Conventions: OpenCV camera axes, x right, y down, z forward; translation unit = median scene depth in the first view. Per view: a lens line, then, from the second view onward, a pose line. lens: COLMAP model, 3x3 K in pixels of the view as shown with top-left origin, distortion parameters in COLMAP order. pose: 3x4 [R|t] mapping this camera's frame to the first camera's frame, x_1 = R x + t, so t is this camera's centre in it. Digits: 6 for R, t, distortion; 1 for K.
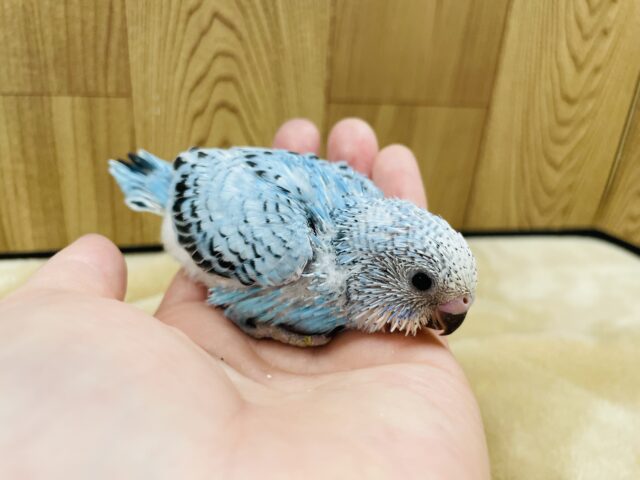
lens RADIAL K [[501.6, 0, 326.3], [0, 501.6, 240.5], [0, 0, 1]] dist [0.014462, -0.081110]
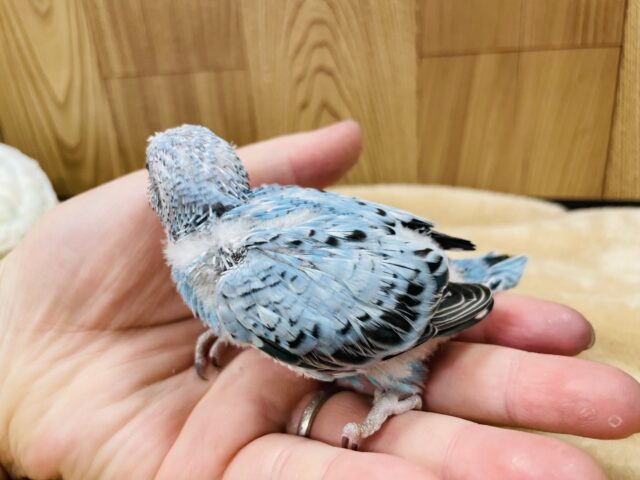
lens RADIAL K [[501.6, 0, 326.3], [0, 501.6, 240.5], [0, 0, 1]] dist [0.014462, -0.081110]
pose [[0.855626, 0.064607, -0.513546, 0.422593], [-0.075799, 0.997123, -0.000848, 0.114946], [0.512014, 0.039652, 0.858062, 0.068562]]
